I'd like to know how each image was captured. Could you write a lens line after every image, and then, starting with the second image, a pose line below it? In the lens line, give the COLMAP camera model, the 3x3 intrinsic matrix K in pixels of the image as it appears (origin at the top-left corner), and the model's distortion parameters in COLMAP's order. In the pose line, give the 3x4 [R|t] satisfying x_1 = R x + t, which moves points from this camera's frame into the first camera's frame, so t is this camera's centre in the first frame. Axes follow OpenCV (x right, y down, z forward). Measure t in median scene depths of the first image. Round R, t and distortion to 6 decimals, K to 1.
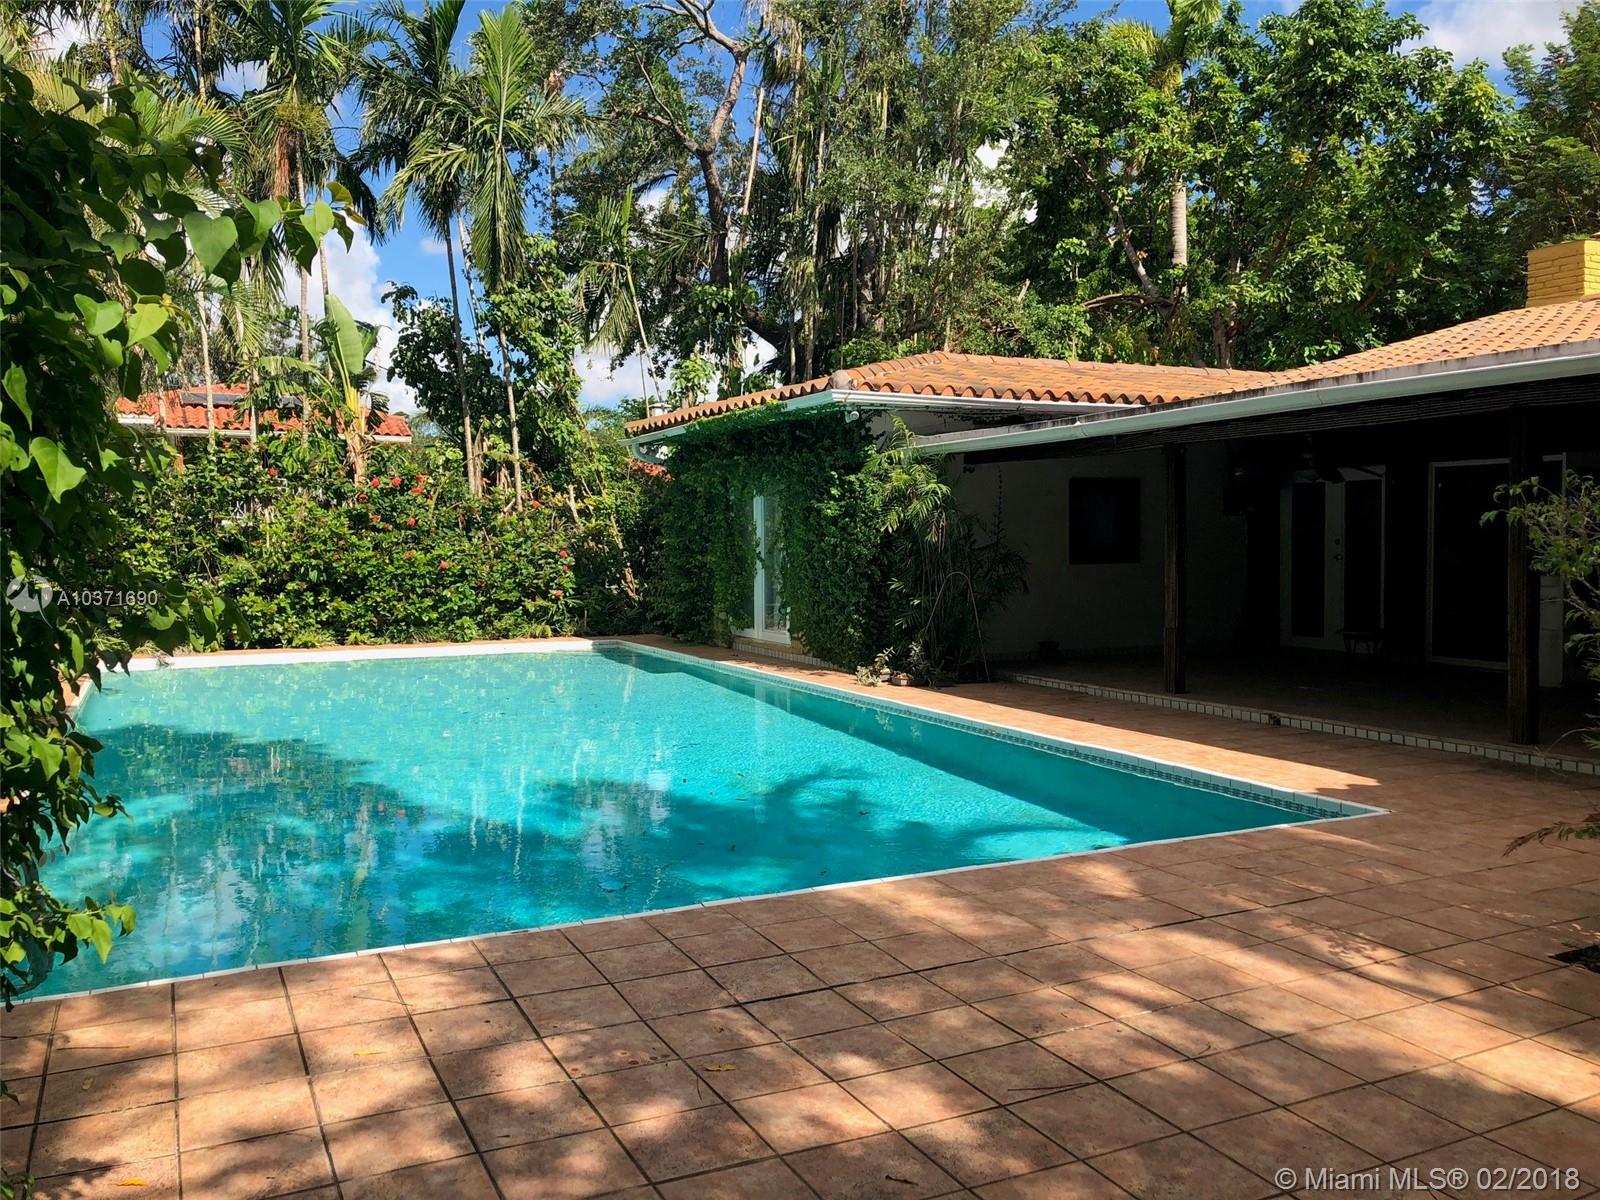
lens RADIAL K [[1305.7, 0, 797.6], [0, 1305.7, 601.7], [0, 0, 1]] dist [0.029290, -0.023936]
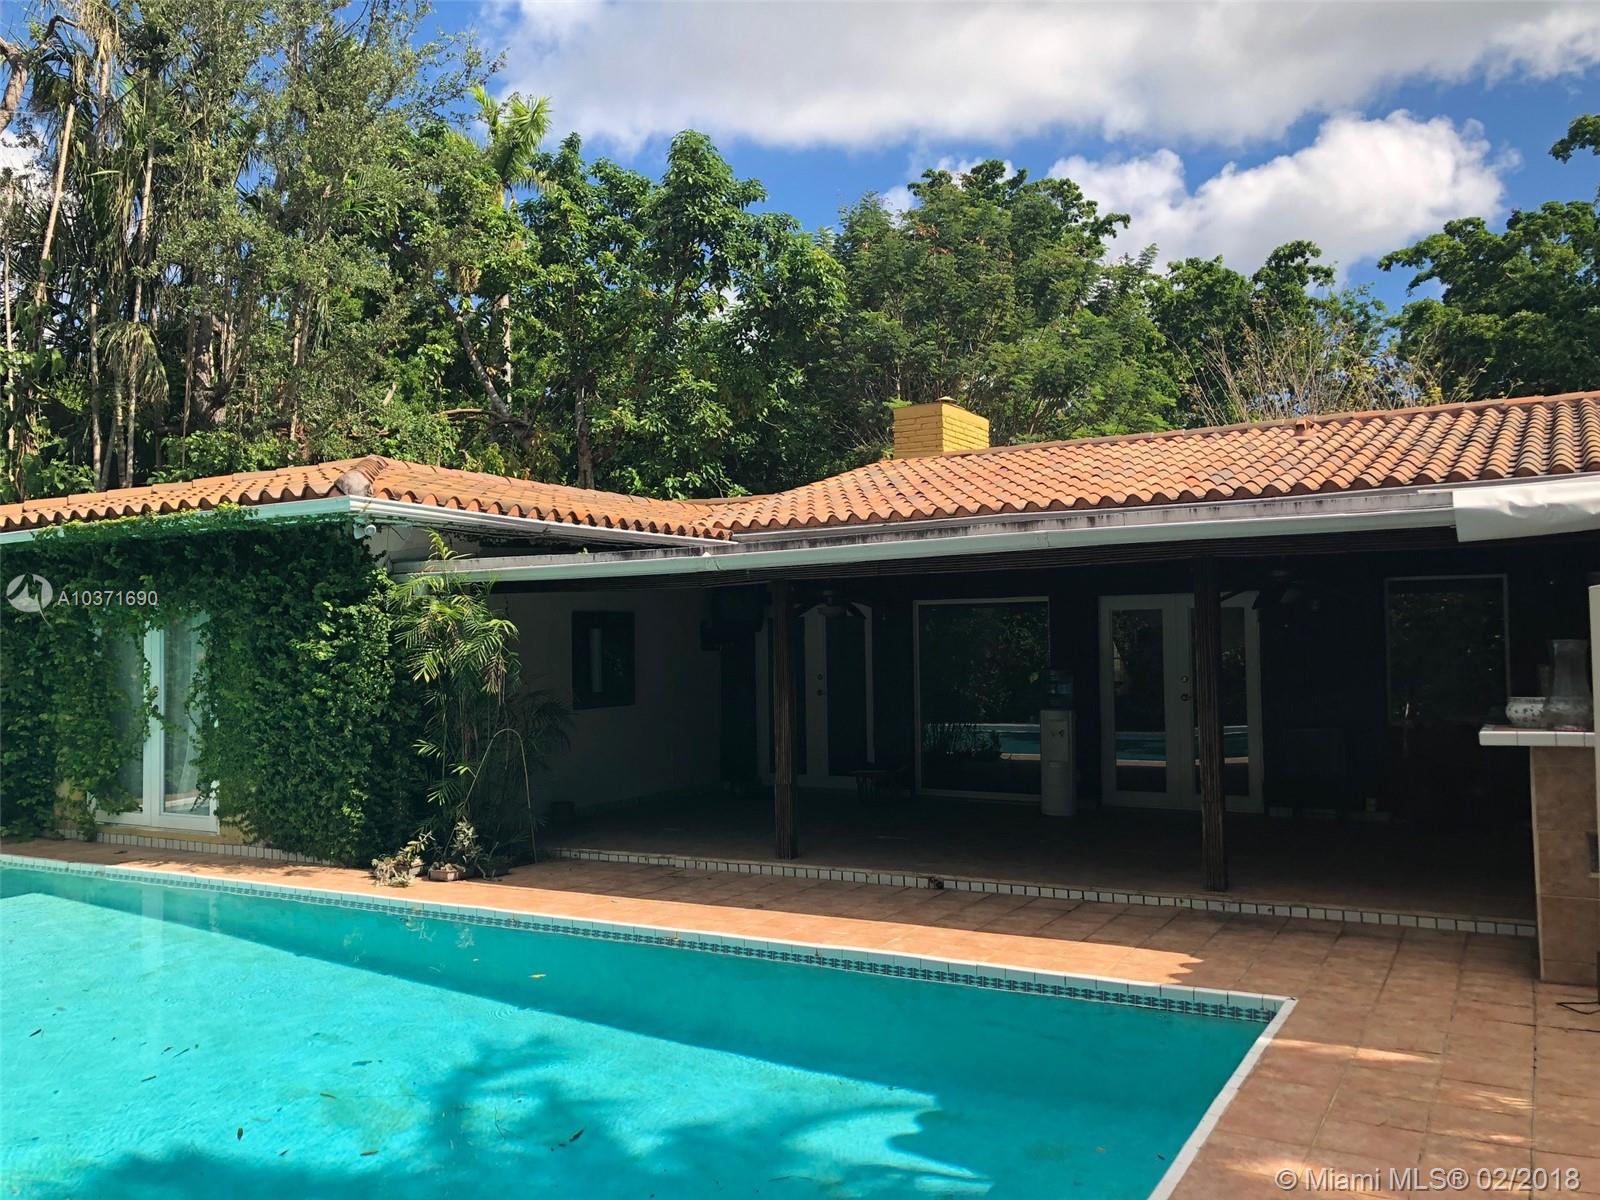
lens RADIAL K [[1305.7, 0, 801.3], [0, 1305.7, 599.7], [0, 0, 1]] dist [0.029290, -0.023936]
pose [[0.820373, 0.012561, 0.571691, -0.180429], [0.039666, 0.996101, -0.078806, -0.029620], [-0.570451, 0.087327, 0.816676, 0.218752]]
